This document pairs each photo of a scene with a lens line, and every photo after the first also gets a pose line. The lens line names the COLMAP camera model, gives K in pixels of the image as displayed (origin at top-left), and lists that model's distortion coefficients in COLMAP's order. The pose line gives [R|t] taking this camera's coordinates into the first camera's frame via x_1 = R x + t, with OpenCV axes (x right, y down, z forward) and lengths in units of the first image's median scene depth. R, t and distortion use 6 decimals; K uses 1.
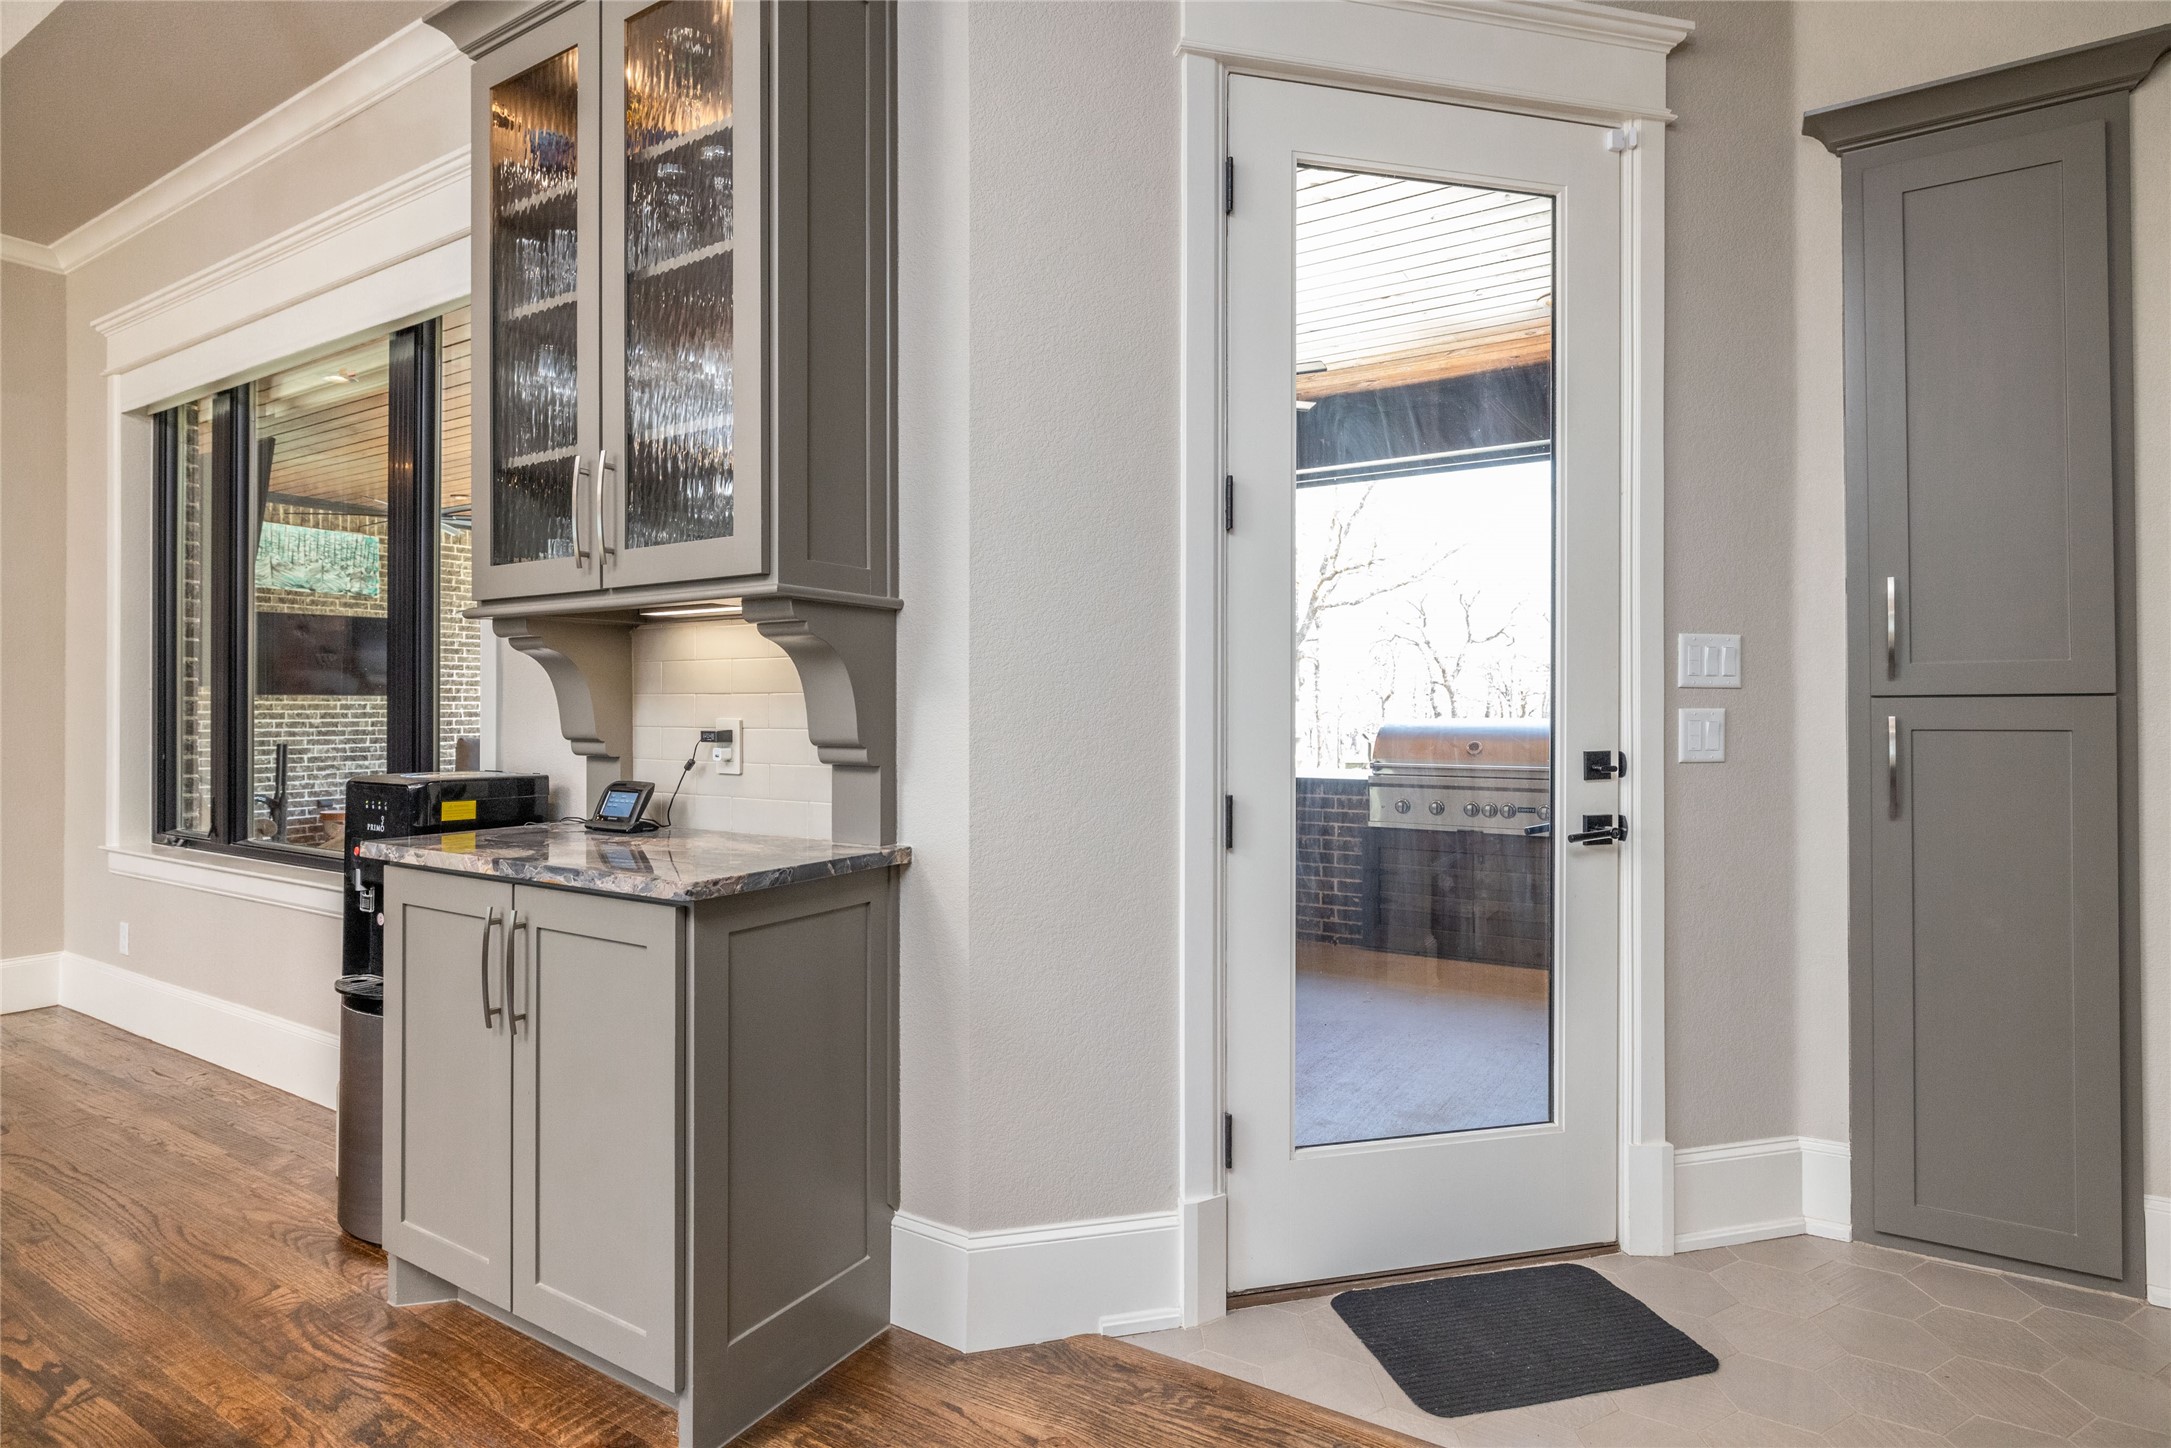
lens RADIAL K [[1118.7, 0, 1075.6], [0, 1118.7, 709.1], [0, 0, 1]] dist [-0.003653, 0.001922]
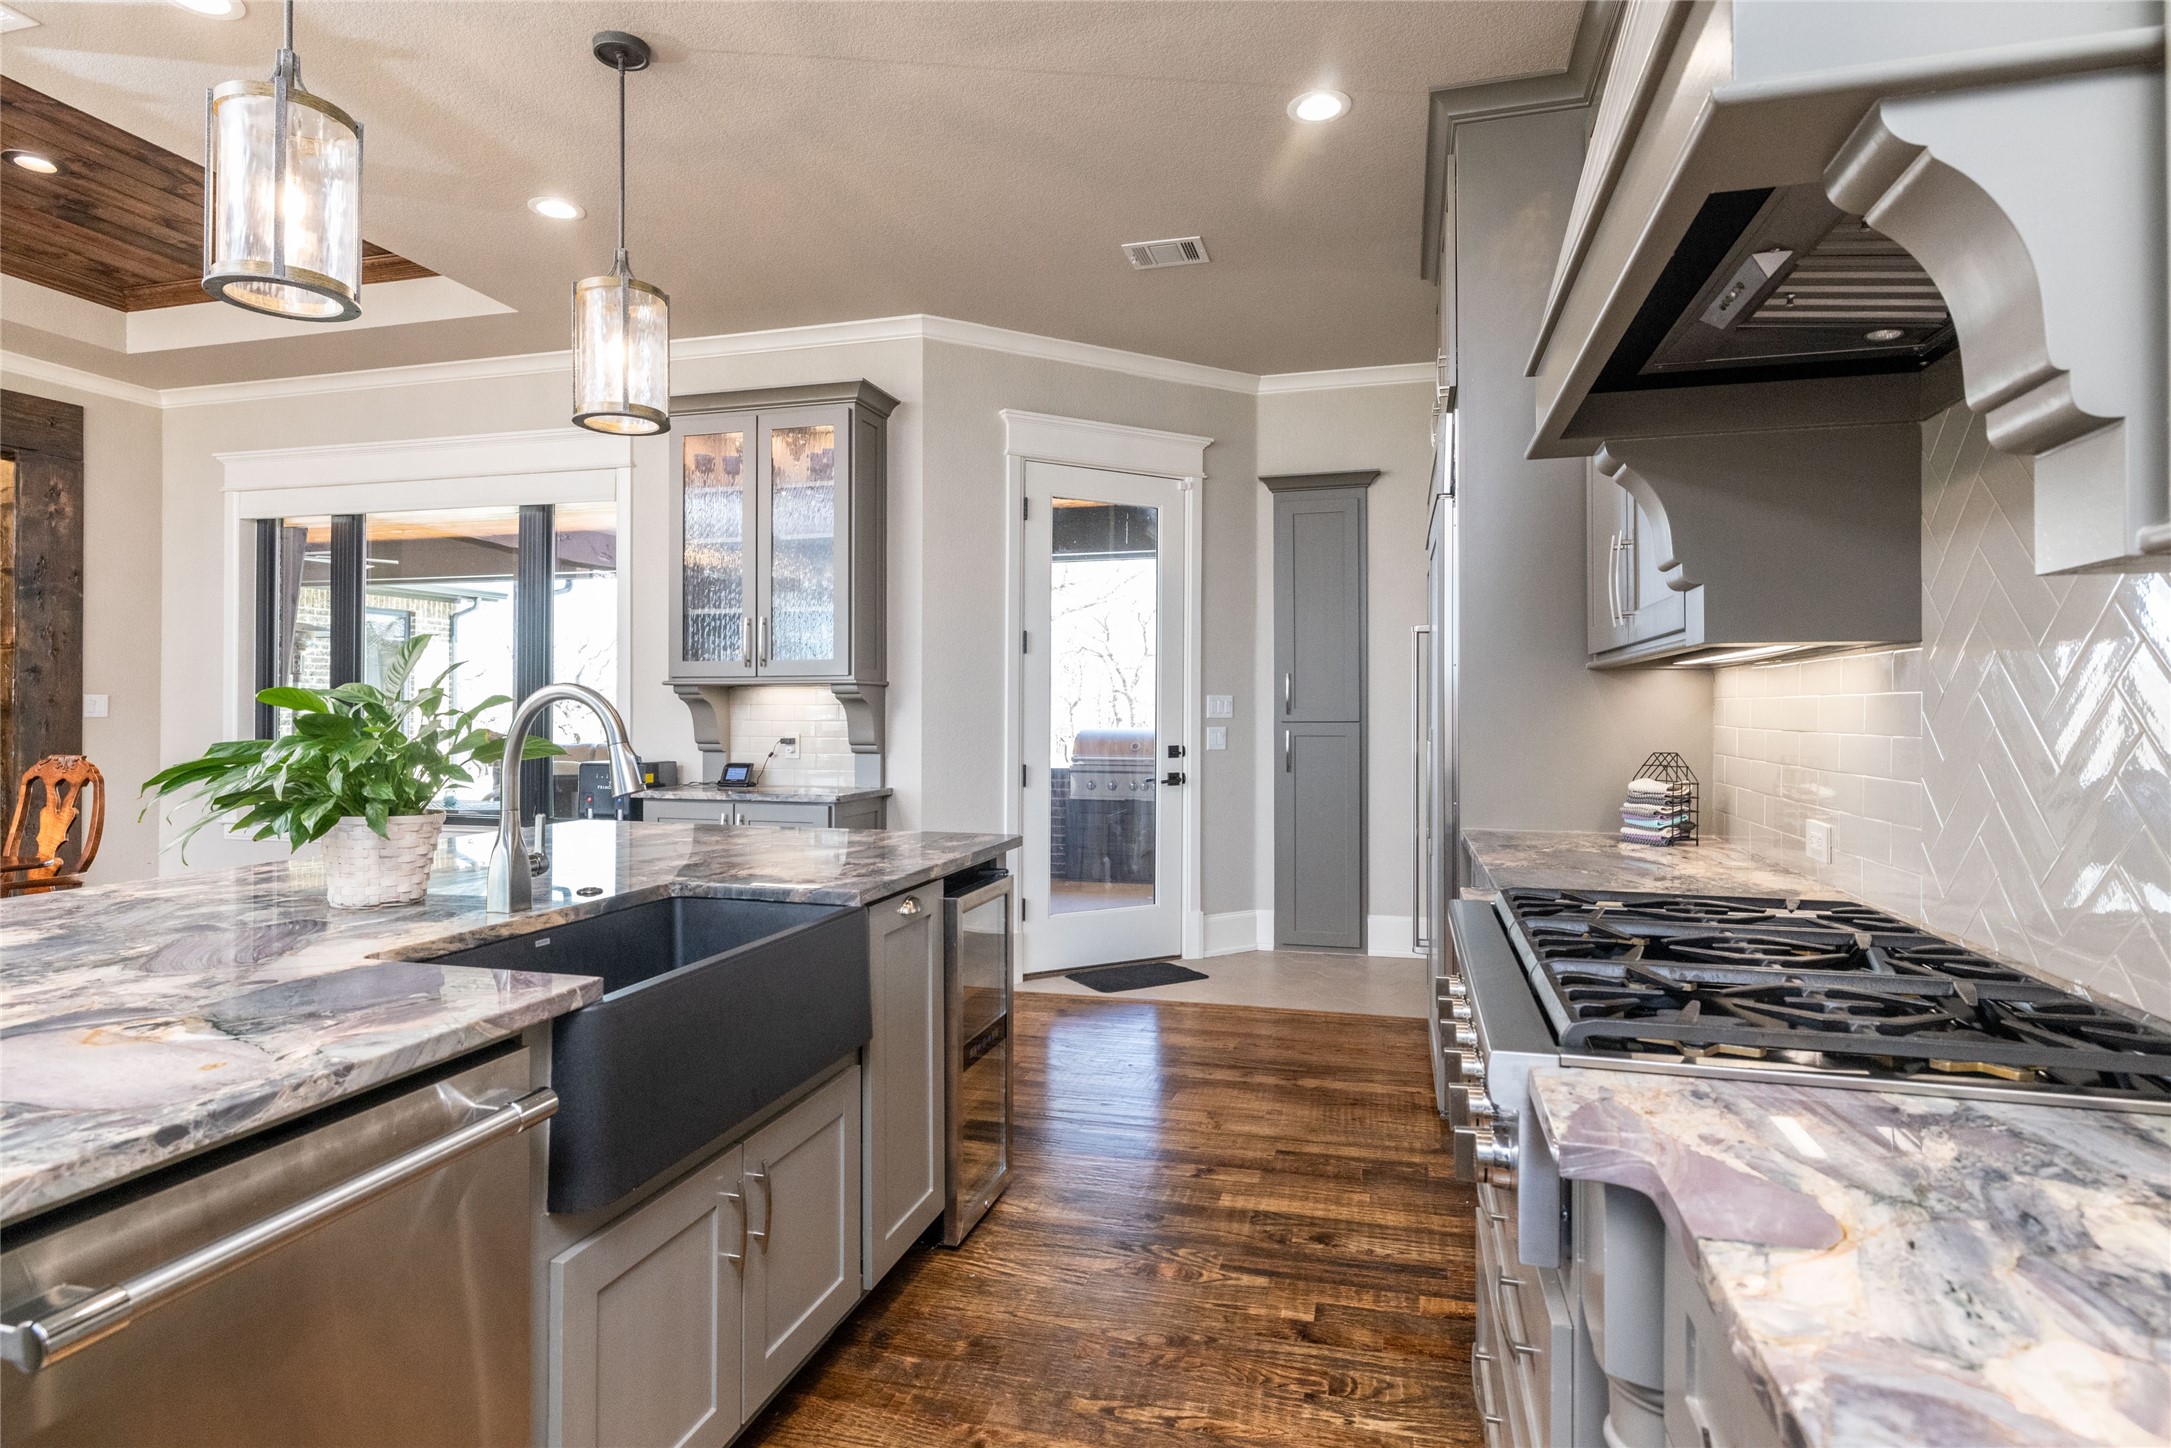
lens RADIAL K [[1161.8, 0, 1084.6], [0, 1161.8, 712.7], [0, 0, 1]] dist [0.001184, 0.000079]
pose [[0.960535, 0.002642, 0.278148, -0.383833], [-0.002791, 0.999996, 0.000140, -0.030929], [-0.278147, -0.000910, 0.960538, -1.267256]]
